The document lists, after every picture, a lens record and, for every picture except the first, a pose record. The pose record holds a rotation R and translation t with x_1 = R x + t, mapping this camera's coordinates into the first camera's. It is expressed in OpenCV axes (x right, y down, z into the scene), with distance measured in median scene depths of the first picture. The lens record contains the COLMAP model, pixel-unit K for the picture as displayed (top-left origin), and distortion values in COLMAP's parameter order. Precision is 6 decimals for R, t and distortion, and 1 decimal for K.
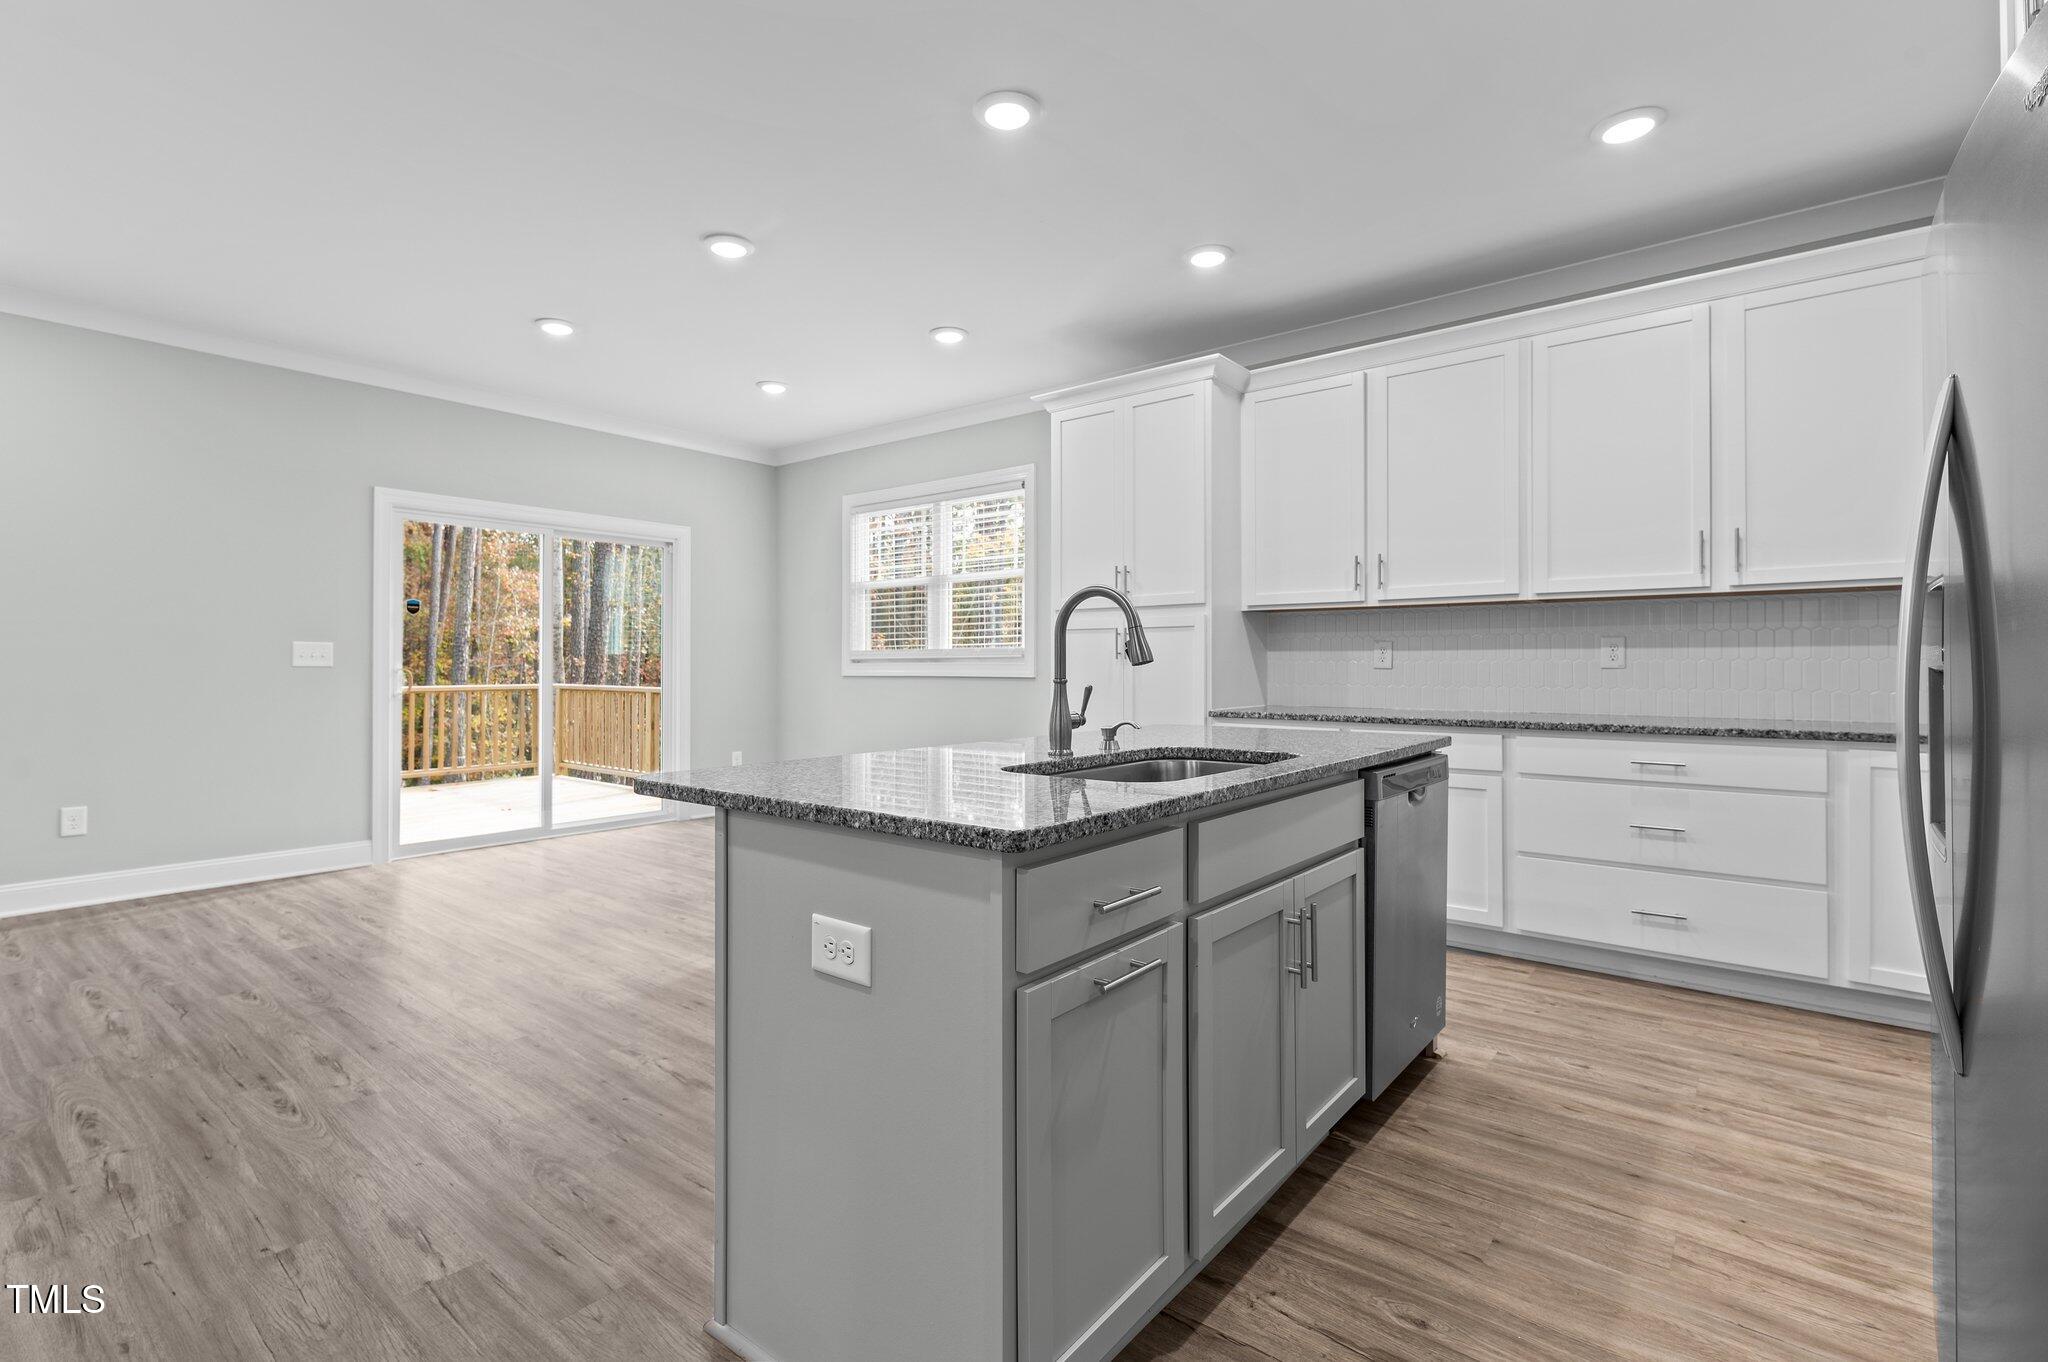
lens RADIAL K [[933.5, 0, 1016.6], [0, 933.5, 662.0], [0, 0, 1]] dist [-0.000741, -0.000775]
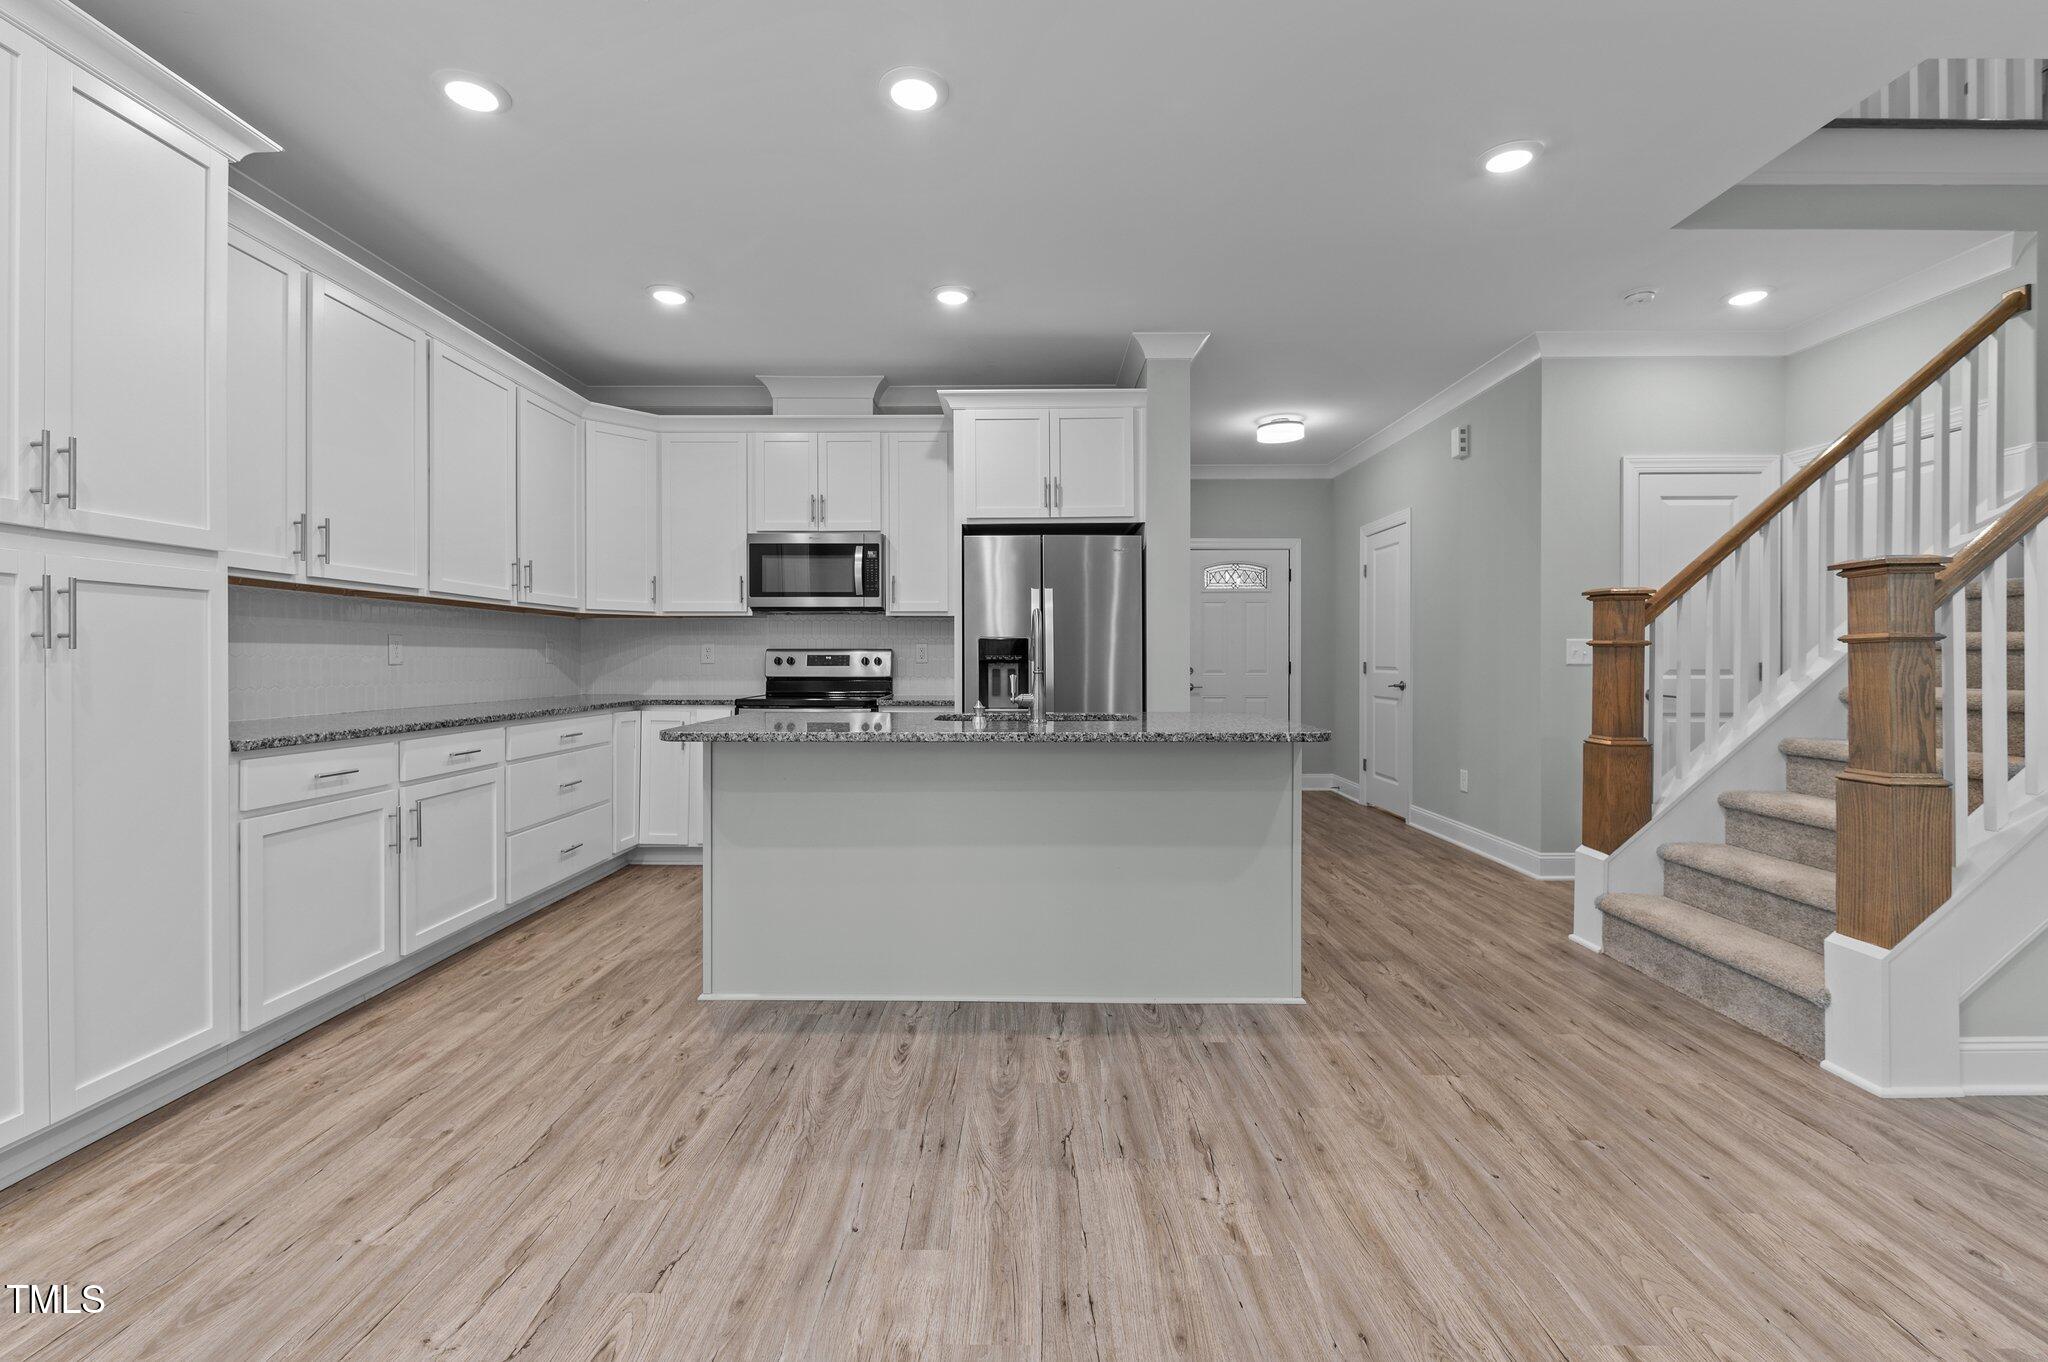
lens RADIAL K [[879.0, 0, 1011.1], [0, 879.0, 664.9], [0, 0, 1]] dist [0.007378, -0.007267]
pose [[-0.615299, -0.004180, 0.788282, -0.440339], [-0.001175, 0.999990, 0.004386, 0.001572], [-0.788293, 0.001772, -0.615298, 0.822143]]
